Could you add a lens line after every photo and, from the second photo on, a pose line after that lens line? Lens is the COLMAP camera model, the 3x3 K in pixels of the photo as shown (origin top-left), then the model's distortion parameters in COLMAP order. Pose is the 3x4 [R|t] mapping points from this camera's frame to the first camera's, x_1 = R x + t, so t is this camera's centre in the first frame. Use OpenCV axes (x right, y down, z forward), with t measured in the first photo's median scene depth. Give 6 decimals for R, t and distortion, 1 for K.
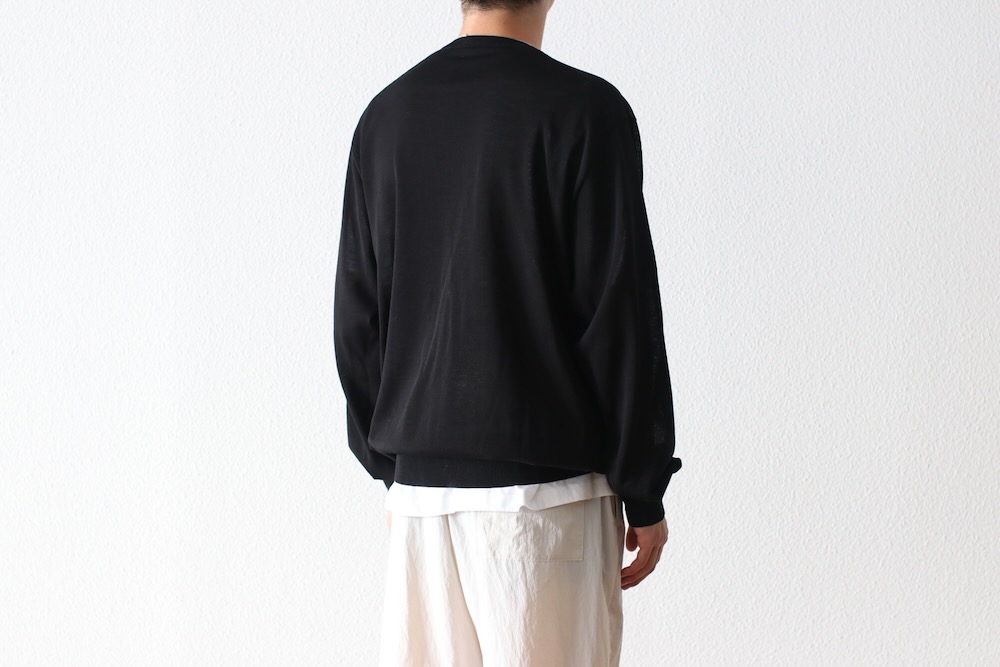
lens RADIAL K [[3890.9, 0, 494.3], [0, 3890.9, 329.6], [0, 0, 1]] dist [-0.129893, 0.000000]
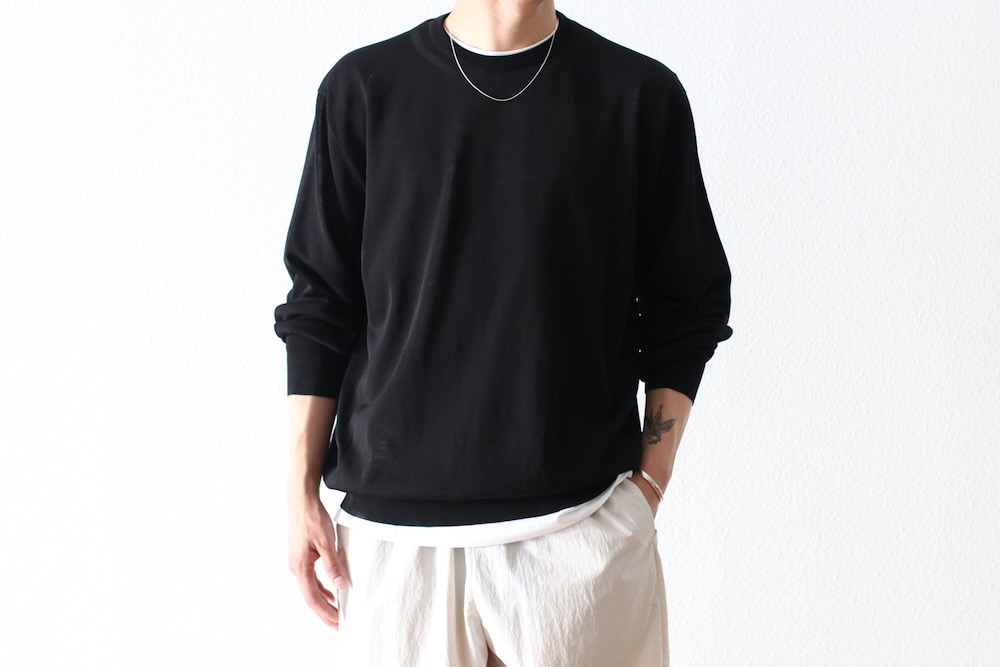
lens RADIAL K [[3890.9, 0, 550.6], [0, 3890.9, 335.2], [0, 0, 1]] dist [-0.129893, 0.000000]
pose [[0.998929, 0.013431, 0.044269, -0.022376], [-0.013594, 0.999902, 0.003387, -0.004616], [-0.044219, -0.003985, 0.999014, 0.132553]]
